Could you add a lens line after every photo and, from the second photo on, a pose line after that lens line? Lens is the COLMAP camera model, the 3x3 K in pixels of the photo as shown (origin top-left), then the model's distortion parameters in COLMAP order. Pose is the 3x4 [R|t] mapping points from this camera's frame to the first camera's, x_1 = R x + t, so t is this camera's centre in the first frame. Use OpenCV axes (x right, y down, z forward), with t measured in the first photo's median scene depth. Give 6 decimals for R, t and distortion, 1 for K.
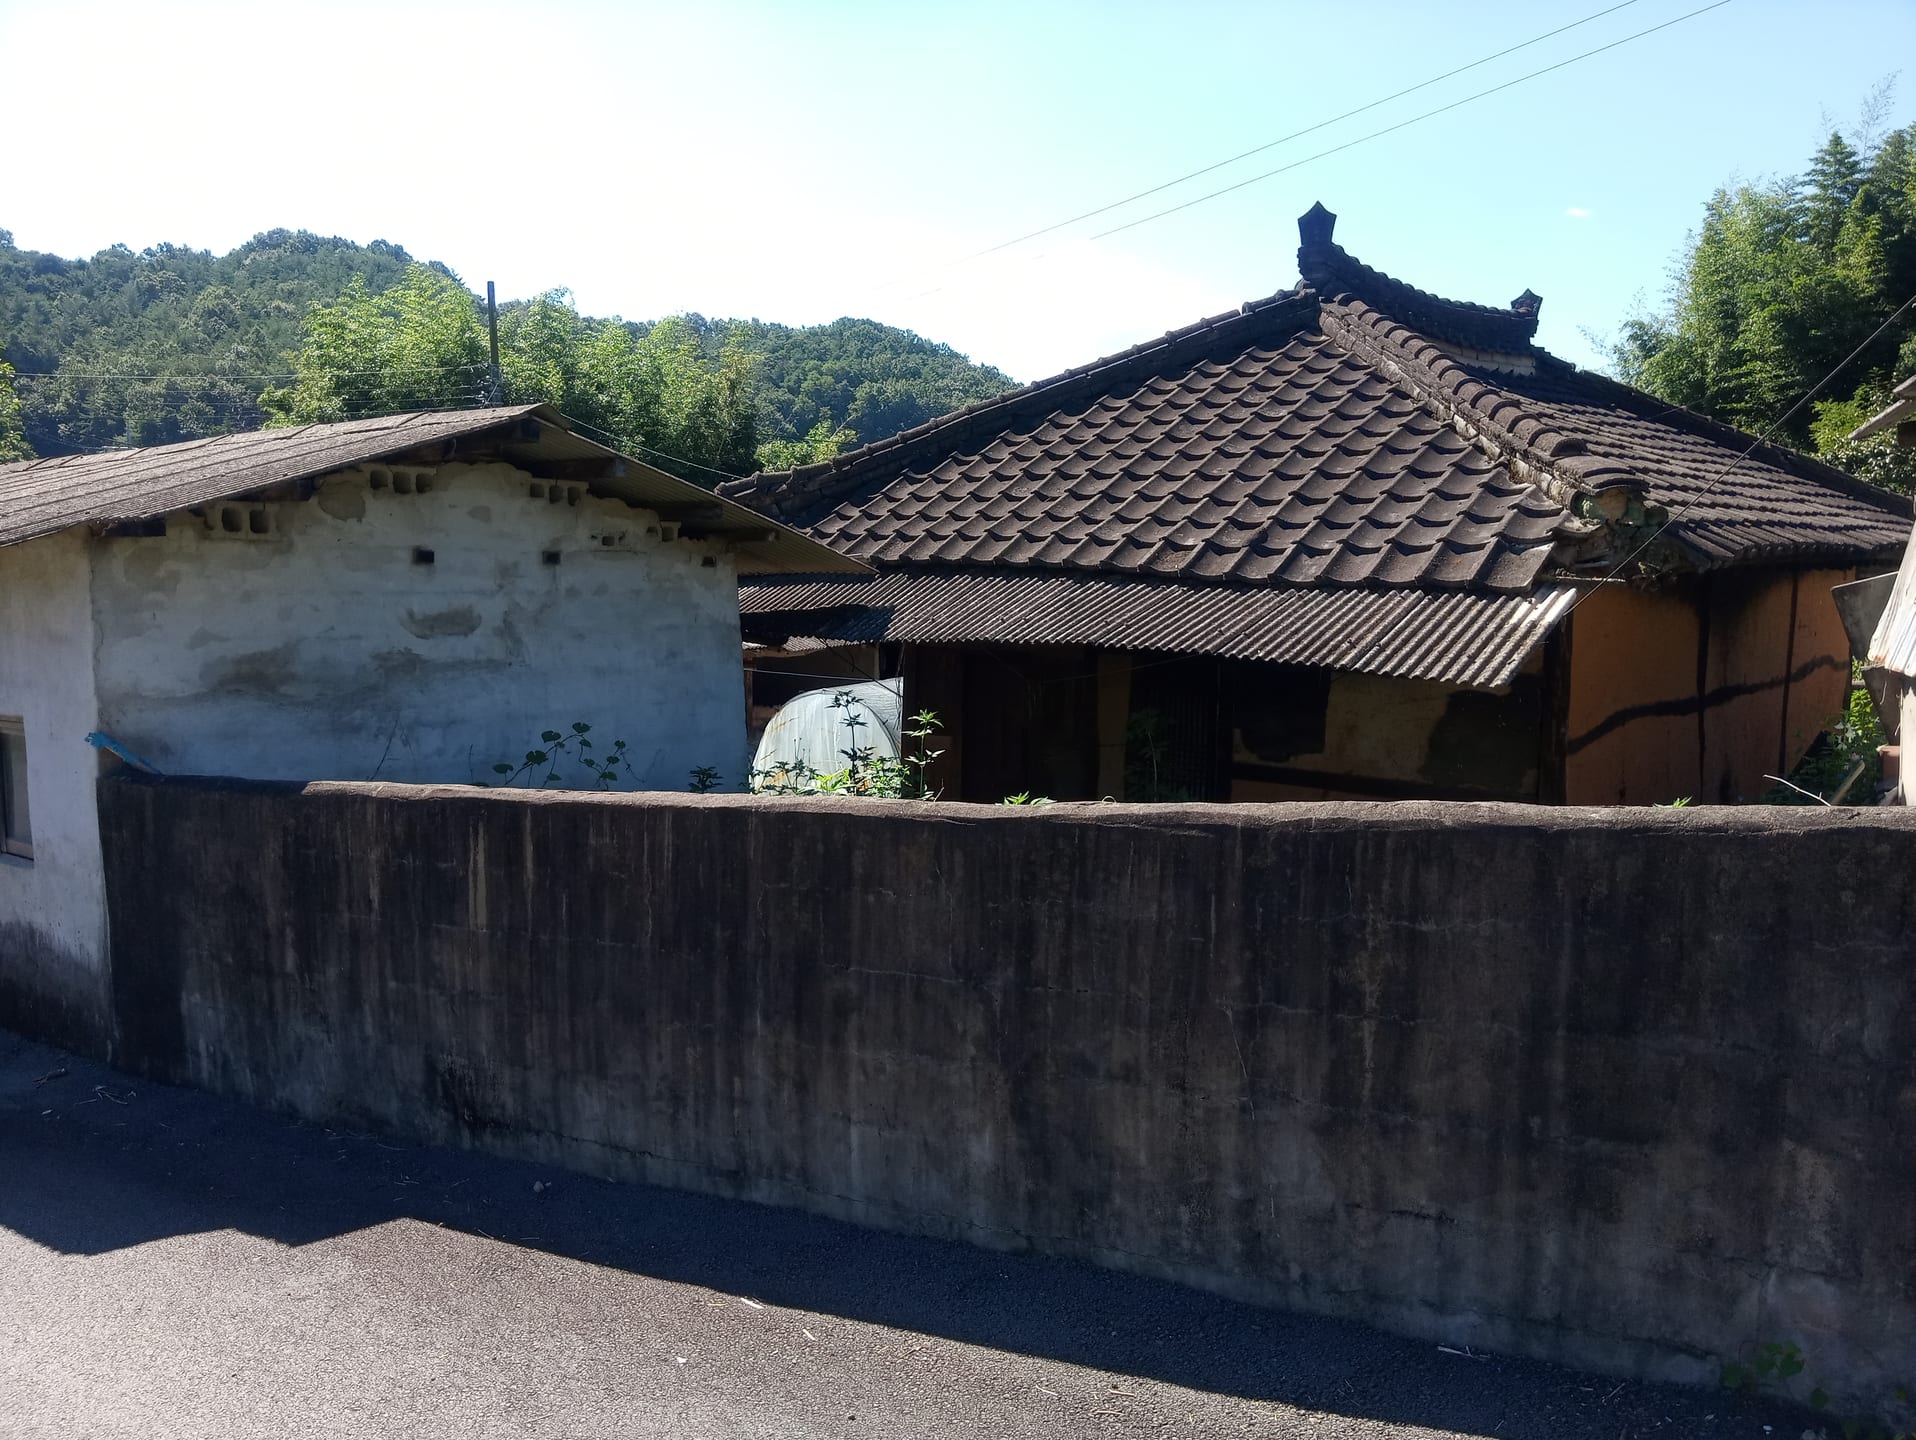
lens RADIAL K [[1454.5, 0, 953.3], [0, 1454.5, 715.4], [0, 0, 1]] dist [0.113360, -0.165964]
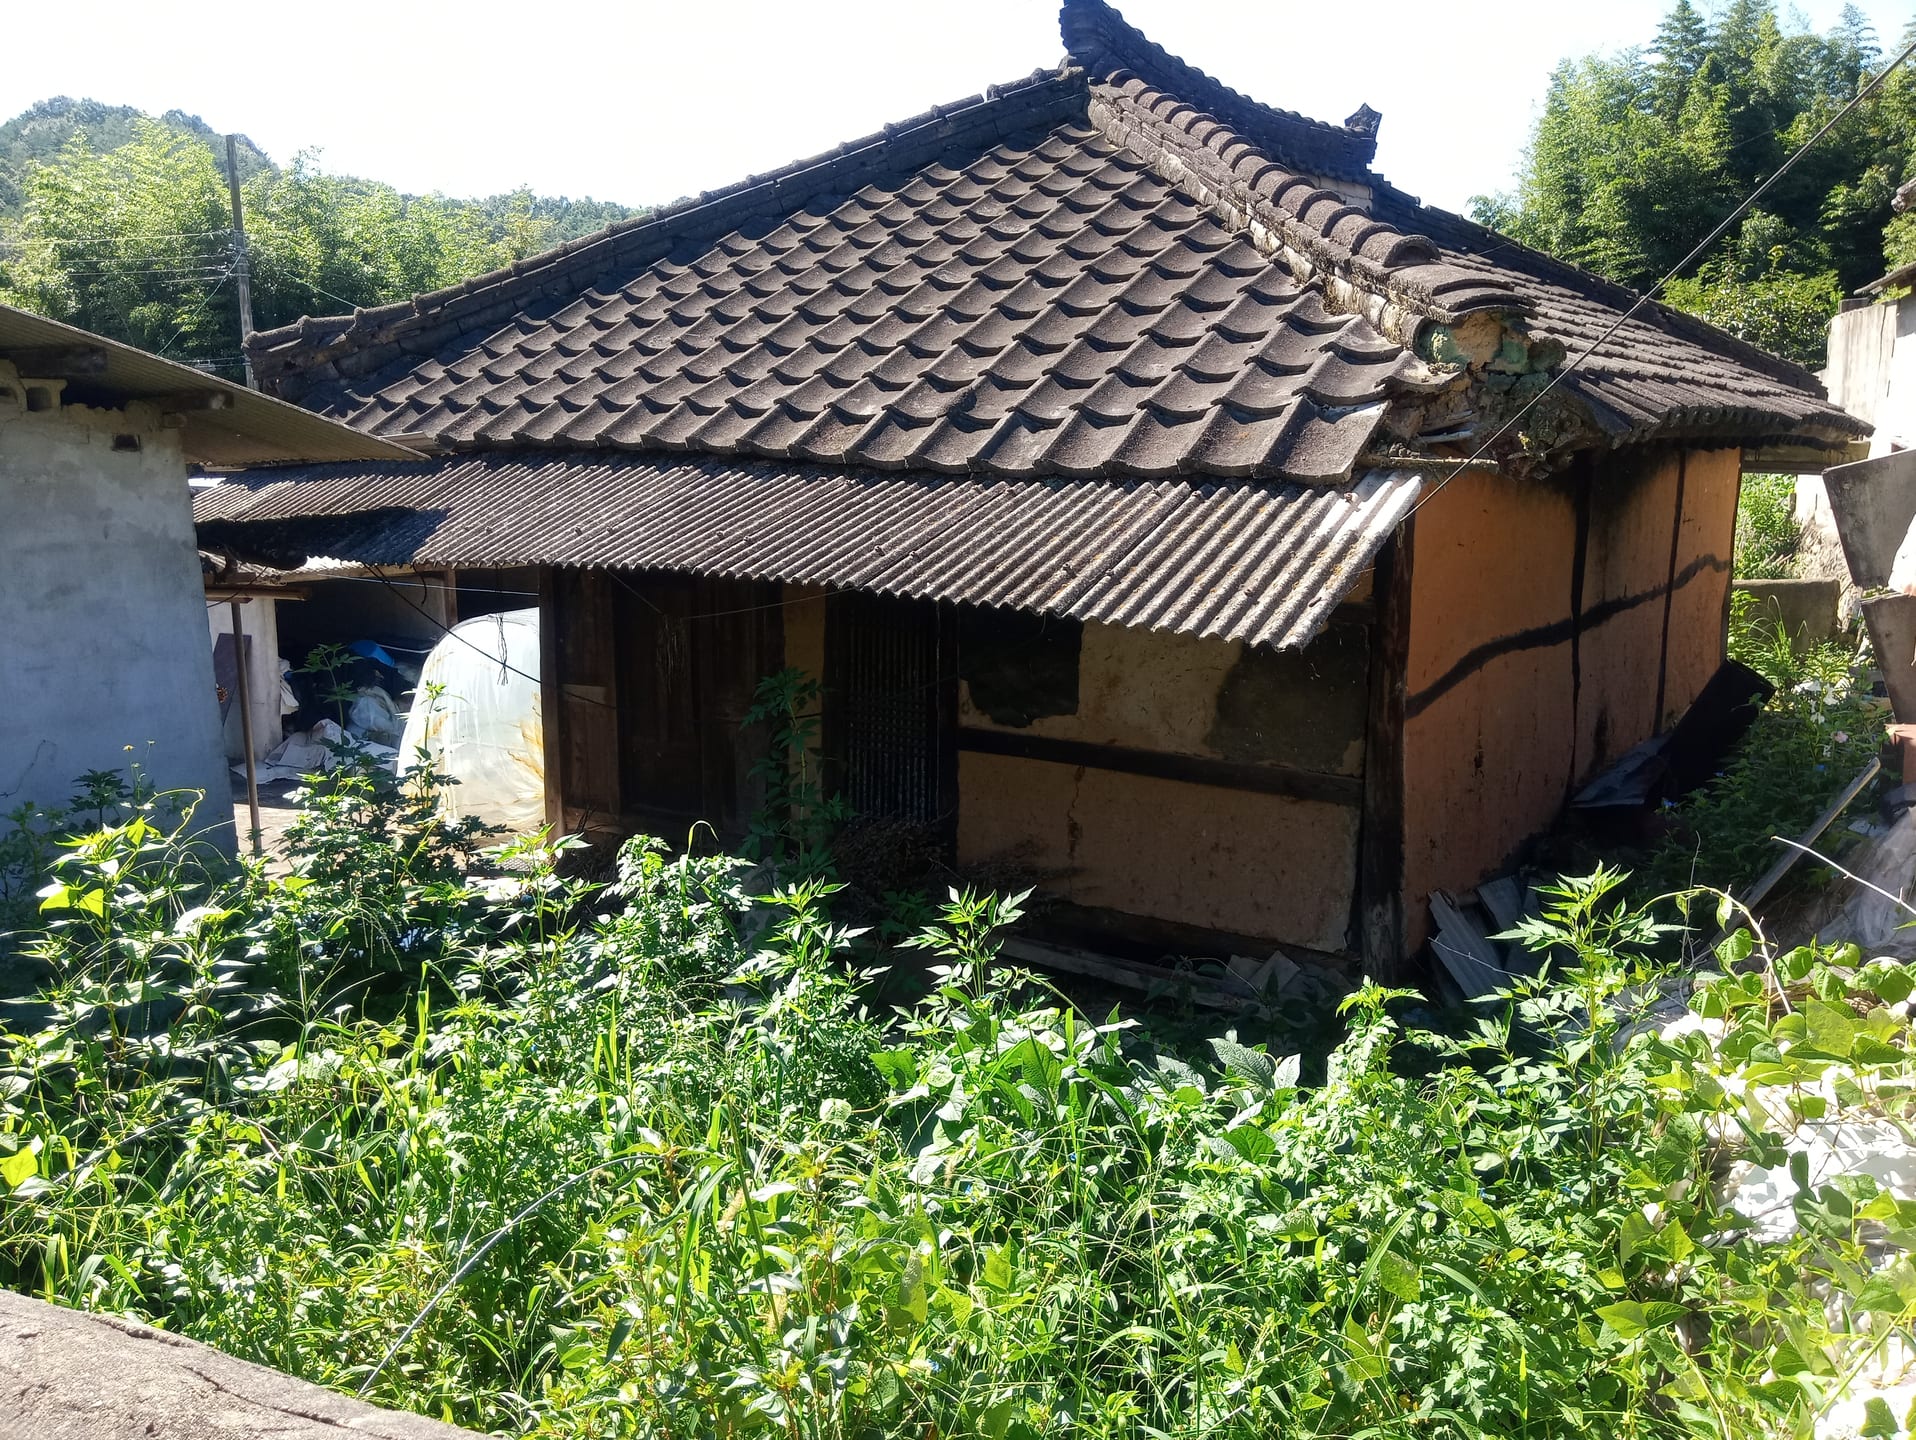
lens RADIAL K [[1455.1, 0, 956.3], [0, 1455.1, 716.2], [0, 0, 1]] dist [0.108618, -0.172355]
pose [[0.995285, -0.024112, 0.093953, 0.141558], [0.017289, 0.997199, 0.072773, -0.028676], [-0.095444, -0.070805, 0.992913, 0.336851]]
